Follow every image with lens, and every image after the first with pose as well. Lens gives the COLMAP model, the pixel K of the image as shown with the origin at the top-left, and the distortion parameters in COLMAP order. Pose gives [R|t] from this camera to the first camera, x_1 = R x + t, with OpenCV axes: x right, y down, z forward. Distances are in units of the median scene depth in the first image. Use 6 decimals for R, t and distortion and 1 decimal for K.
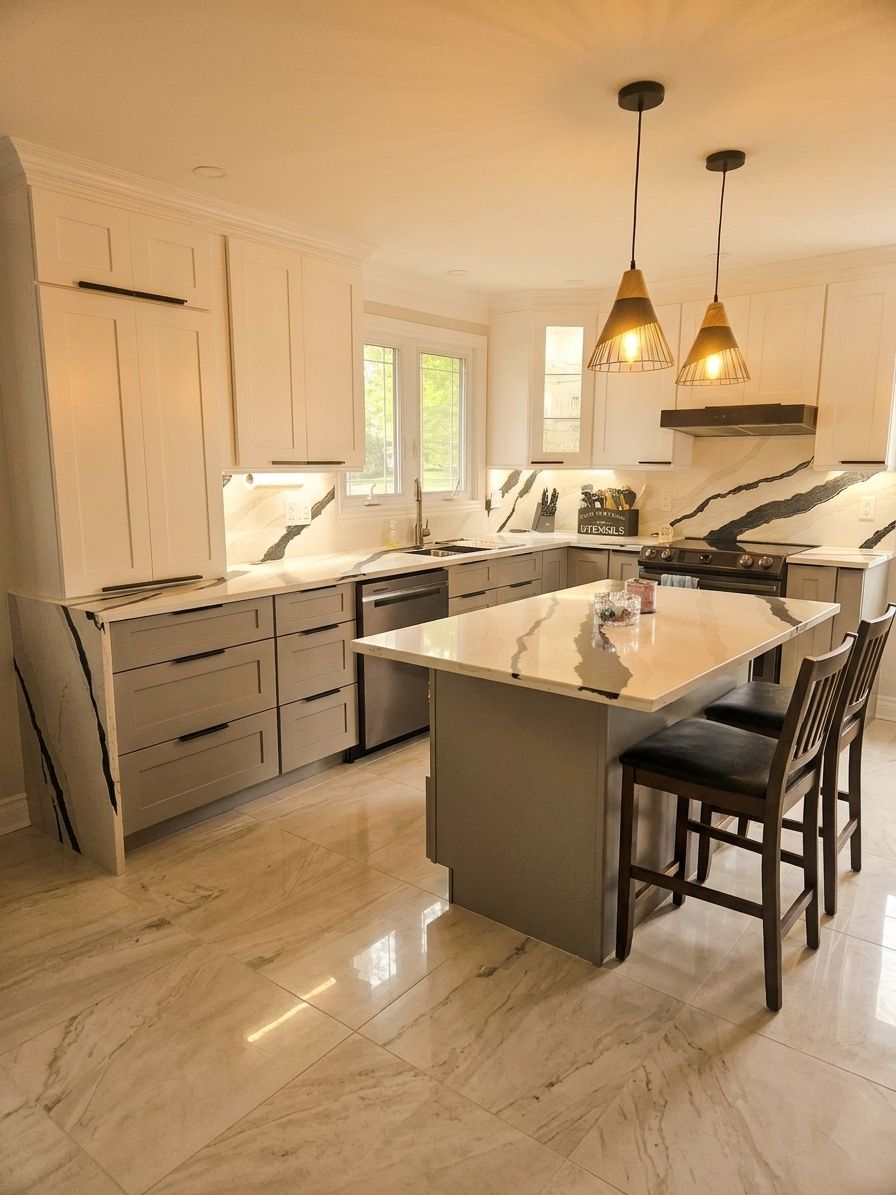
lens RADIAL K [[825.4, 0, 448.0], [0, 825.4, 597.5], [0, 0, 1]] dist [0.003143, -0.001626]
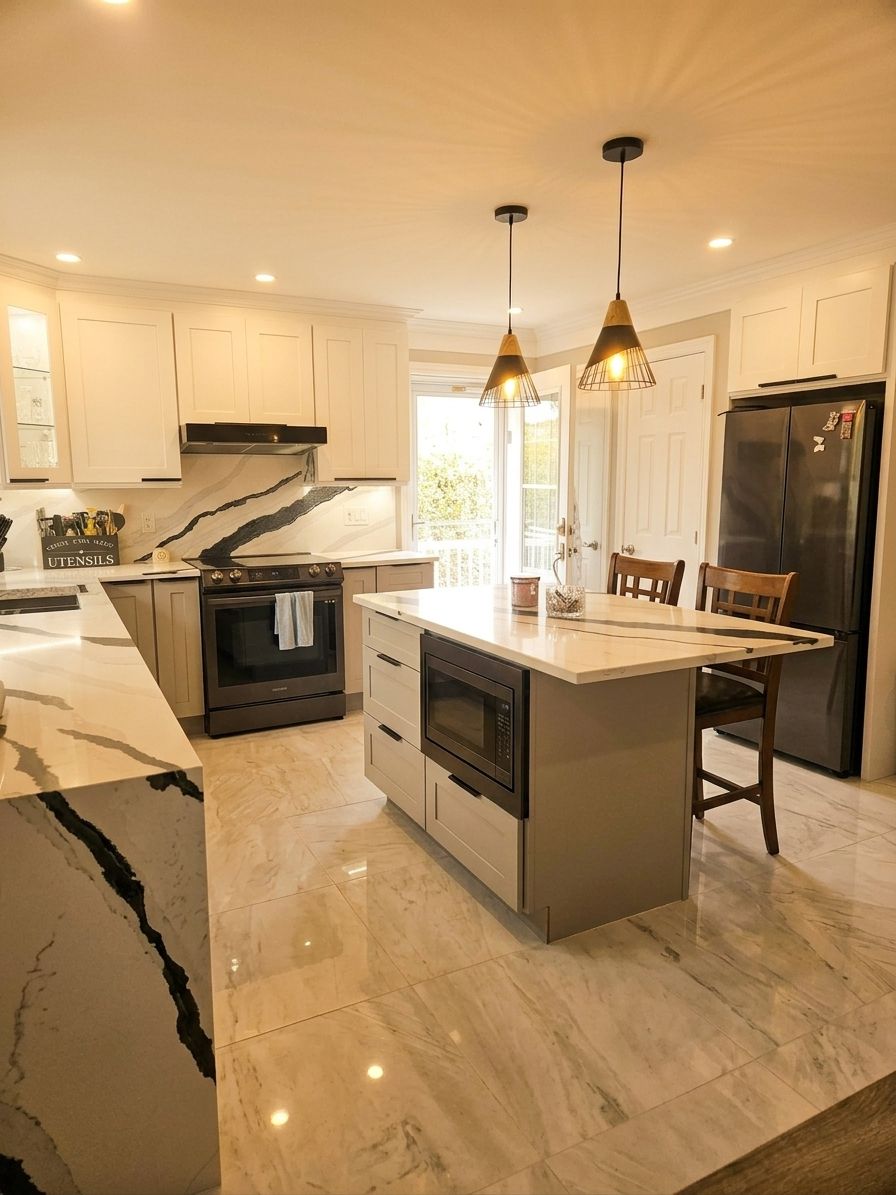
lens RADIAL K [[786.1, 0, 448.0], [0, 786.1, 597.5], [0, 0, 1]] dist [0.006769, 0.002438]
pose [[0.404402, -0.133978, 0.904715, -0.426841], [0.159368, 0.984401, 0.074542, -0.050675], [-0.900589, 0.114038, 0.419446, 0.372493]]
